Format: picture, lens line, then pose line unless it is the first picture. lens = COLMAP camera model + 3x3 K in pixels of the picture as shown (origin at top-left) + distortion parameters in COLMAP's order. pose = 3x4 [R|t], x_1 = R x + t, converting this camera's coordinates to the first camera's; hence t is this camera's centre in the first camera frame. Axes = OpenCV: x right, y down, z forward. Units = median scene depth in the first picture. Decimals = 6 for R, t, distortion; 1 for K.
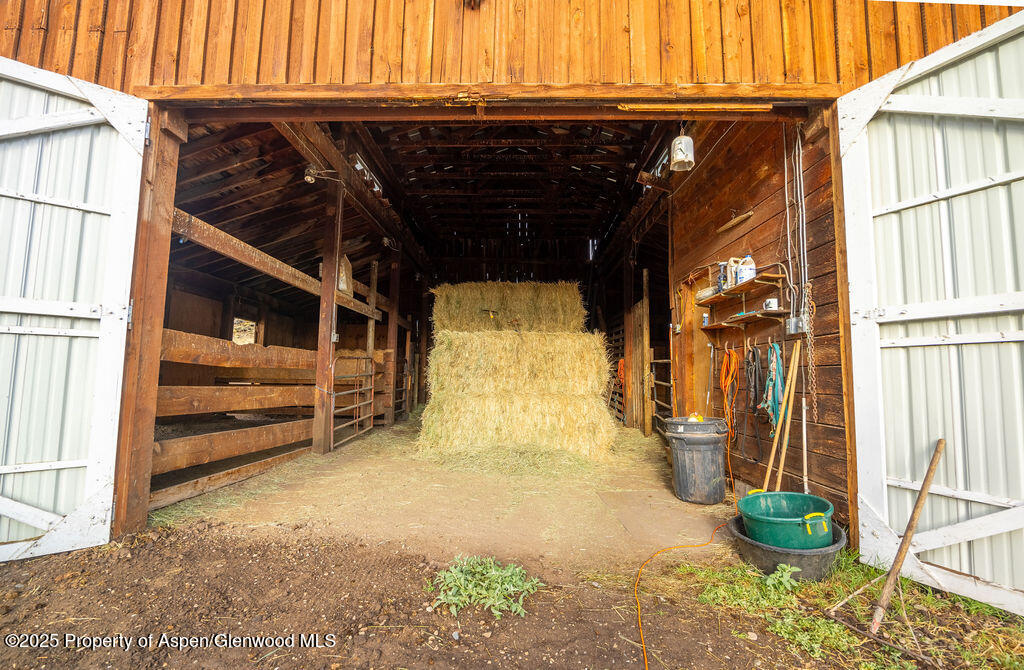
lens RADIAL K [[449.5, 0, 512.0], [0, 449.5, 335.0], [0, 0, 1]] dist [-0.000158, 0.000038]
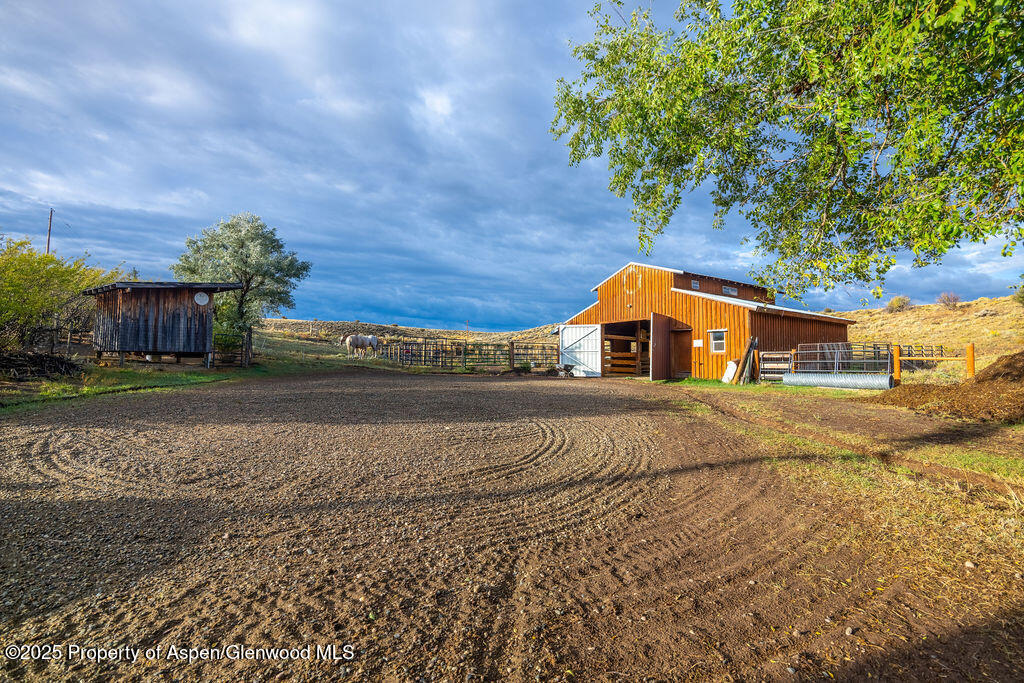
lens RADIAL K [[419.5, 0, 512.0], [0, 419.5, 341.5], [0, 0, 1]] dist [-0.015570, 0.000157]
pose [[0.546163, -0.055503, -0.835838, 3.988887], [0.076596, 0.996931, -0.016150, -0.177896], [0.834170, -0.055201, 0.548738, -3.878041]]
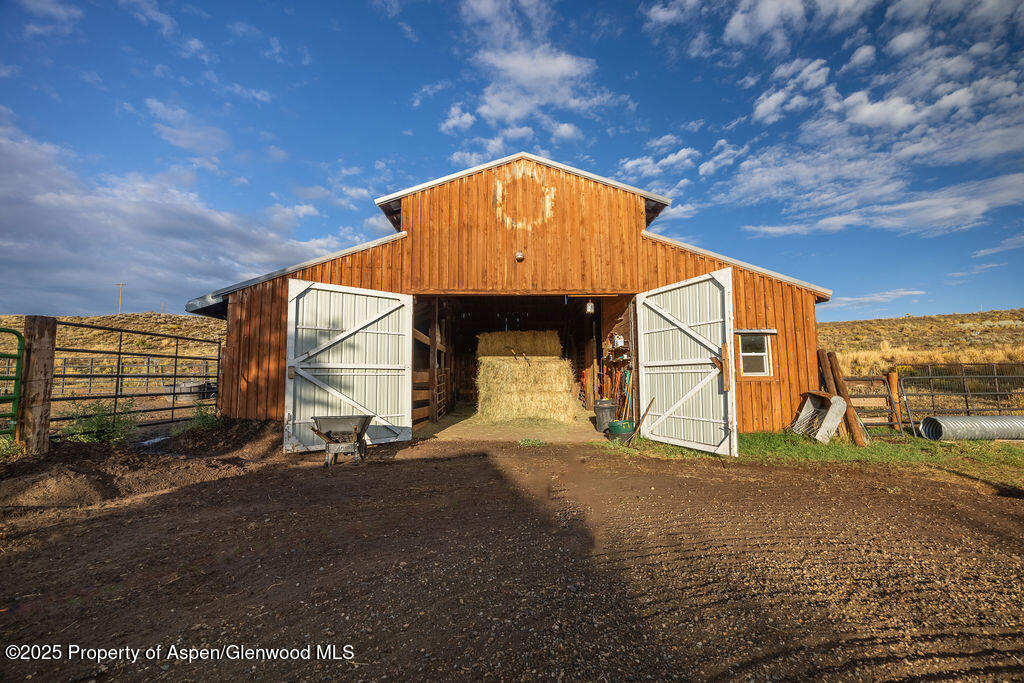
lens RADIAL K [[419.5, 0, 512.0], [0, 419.5, 341.5], [0, 0, 1]] dist [-0.015570, 0.000157]
pose [[0.999334, -0.018515, 0.031457, -0.202319], [0.018447, 0.999827, 0.002437, -0.175164], [-0.031497, -0.001855, 0.999502, -1.541351]]
